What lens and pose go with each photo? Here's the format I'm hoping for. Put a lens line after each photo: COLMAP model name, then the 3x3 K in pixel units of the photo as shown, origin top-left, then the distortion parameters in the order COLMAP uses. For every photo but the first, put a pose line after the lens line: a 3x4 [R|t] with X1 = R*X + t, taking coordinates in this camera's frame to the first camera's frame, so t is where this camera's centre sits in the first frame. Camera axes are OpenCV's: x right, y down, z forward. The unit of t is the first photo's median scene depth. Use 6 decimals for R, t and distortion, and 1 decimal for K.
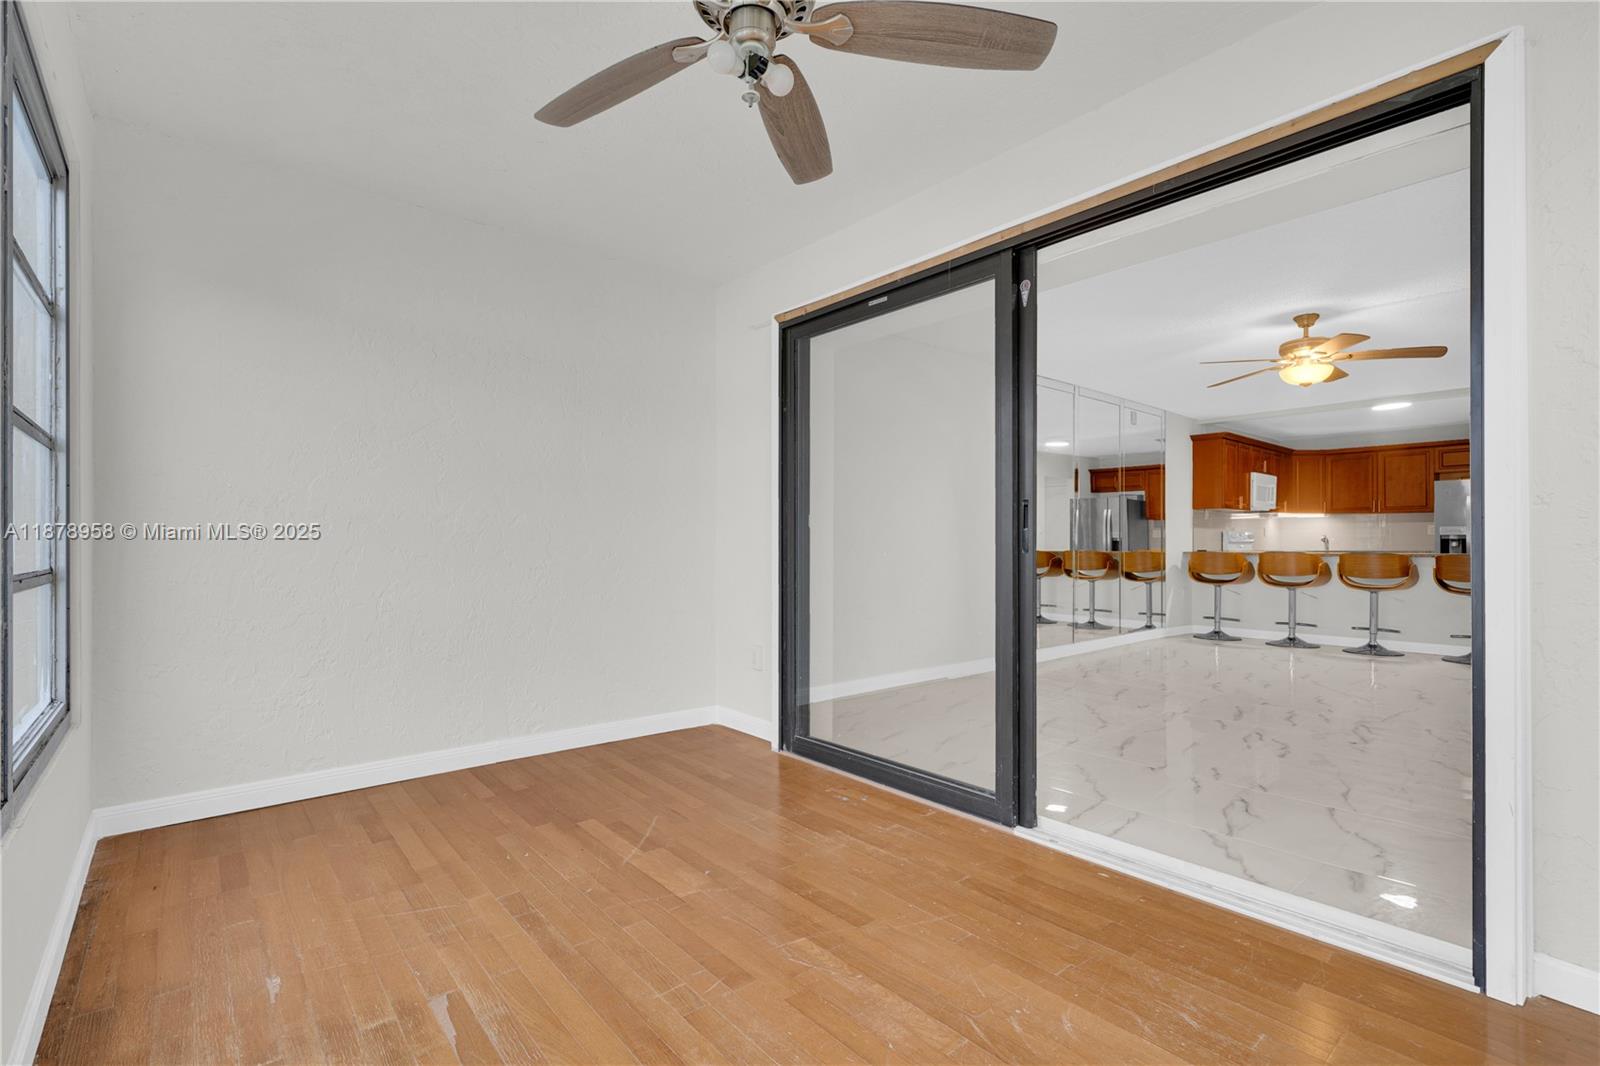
lens RADIAL K [[753.0, 0, 782.0], [0, 753.0, 534.9], [0, 0, 1]] dist [0.001308, -0.000407]
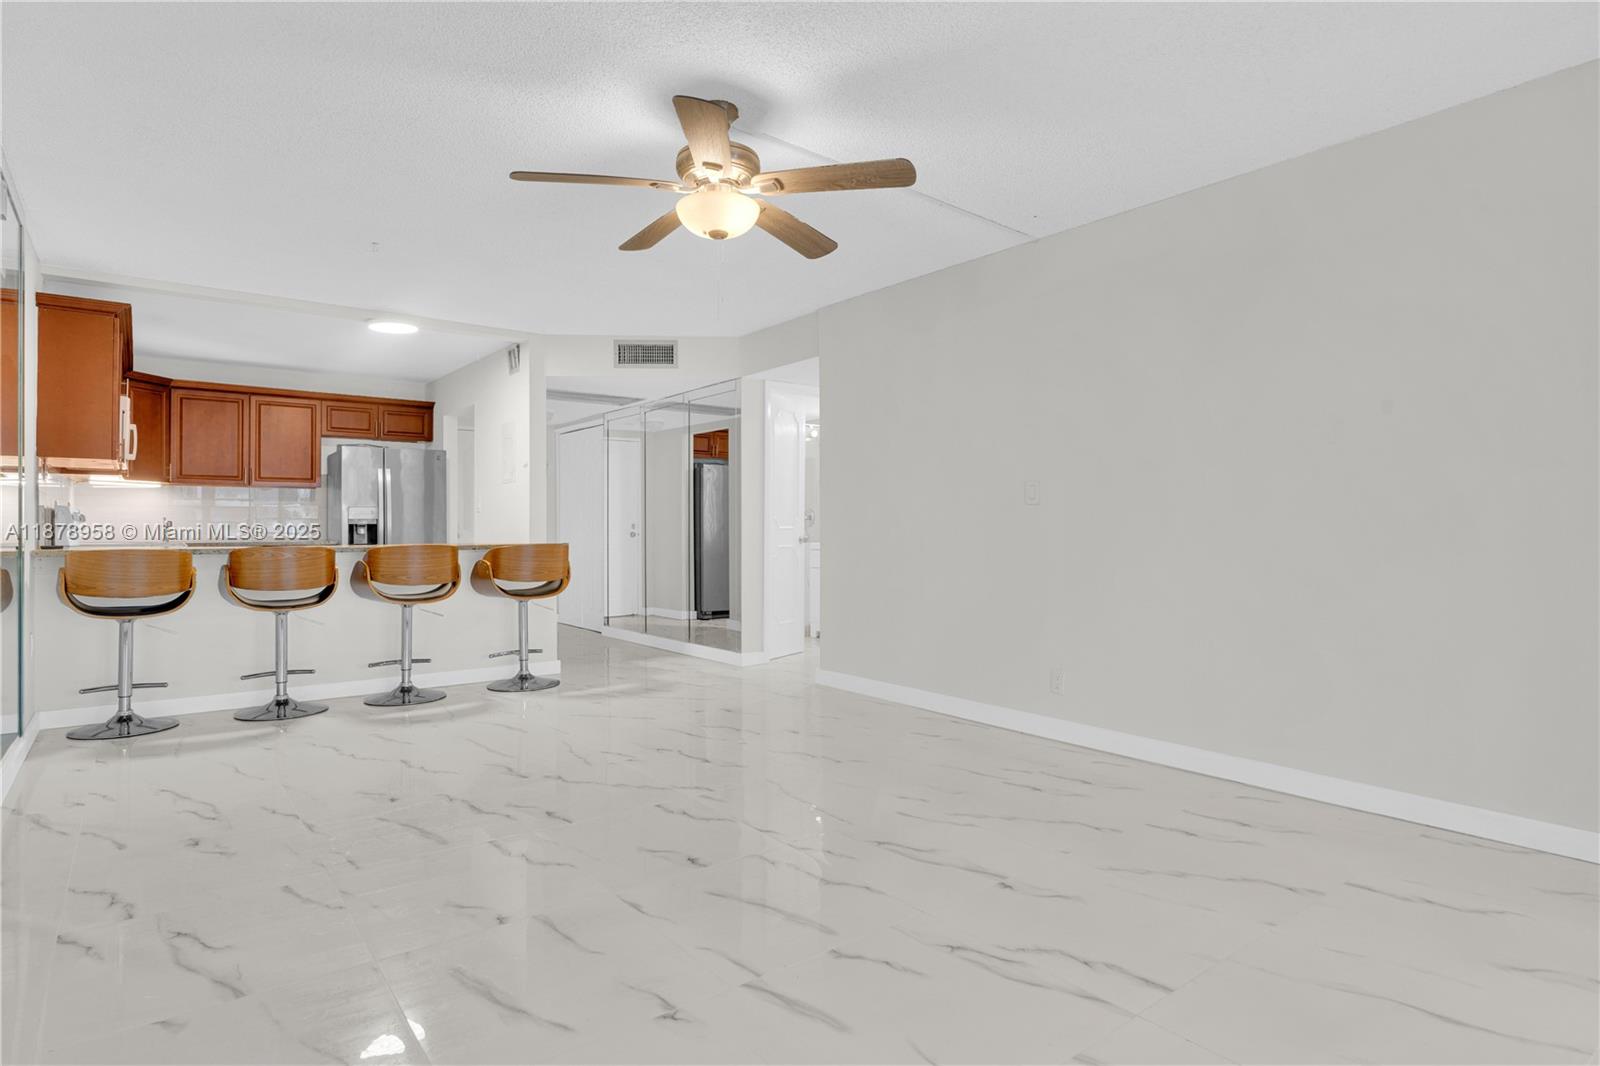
lens RADIAL K [[848.5, 0, 798.5], [0, 848.5, 529.0], [0, 0, 1]] dist [-0.006801, 0.000728]
pose [[0.047158, -0.003833, 0.998880, 0.057366], [-0.009160, 0.999949, 0.004269, 0.002819], [-0.998845, -0.009352, 0.047121, 0.516439]]
